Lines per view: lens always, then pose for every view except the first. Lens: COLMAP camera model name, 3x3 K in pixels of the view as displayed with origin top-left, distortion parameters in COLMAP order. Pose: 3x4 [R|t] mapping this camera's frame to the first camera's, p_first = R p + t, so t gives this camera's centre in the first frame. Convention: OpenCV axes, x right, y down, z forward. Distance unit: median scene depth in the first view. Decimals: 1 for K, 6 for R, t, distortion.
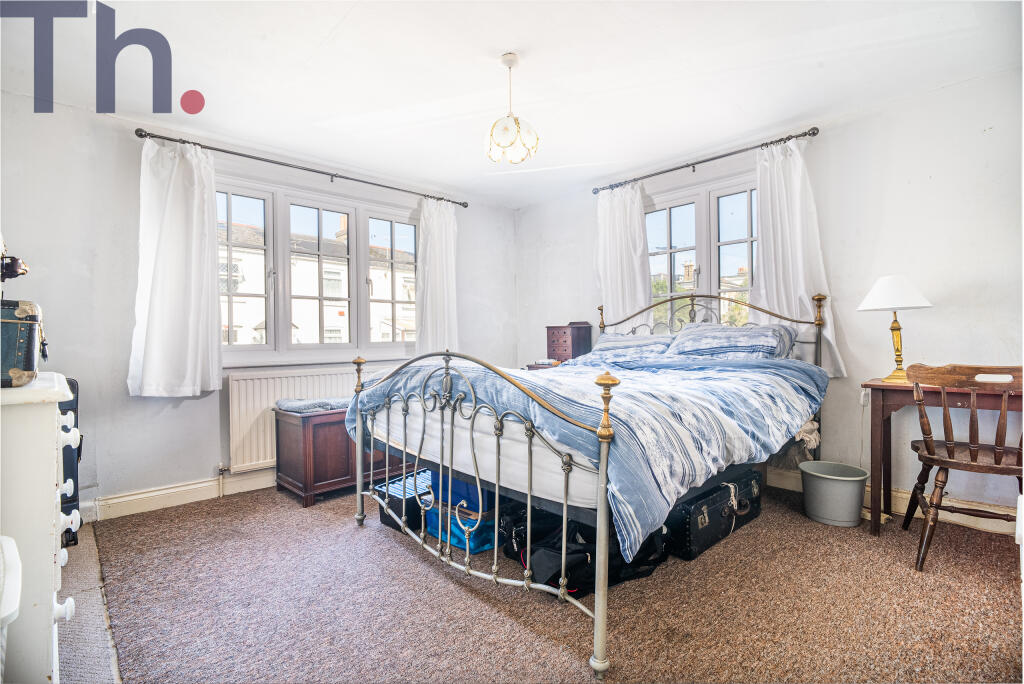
lens RADIAL K [[490.9, 0, 516.3], [0, 490.9, 341.1], [0, 0, 1]] dist [-0.000881, -0.000540]
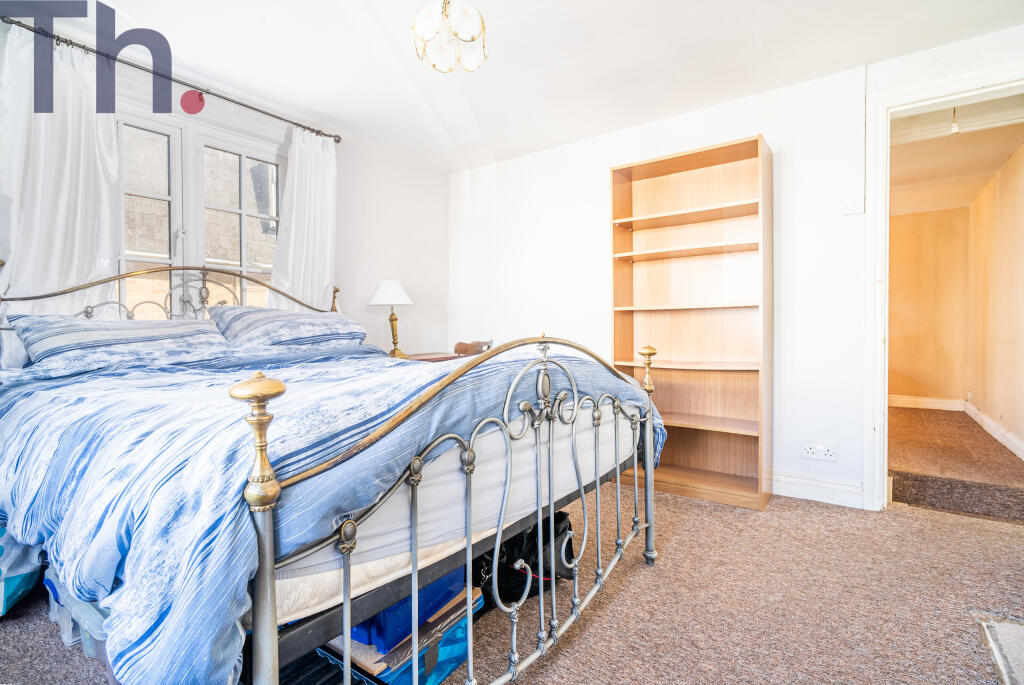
lens RADIAL K [[490.9, 0, 516.3], [0, 490.9, 341.6], [0, 0, 1]] dist [-0.000881, -0.000540]
pose [[-0.197754, -0.019414, 0.980059, -0.694844], [0.010943, 0.999698, 0.022011, 0.010719], [-0.980191, 0.015077, -0.197482, 1.025824]]
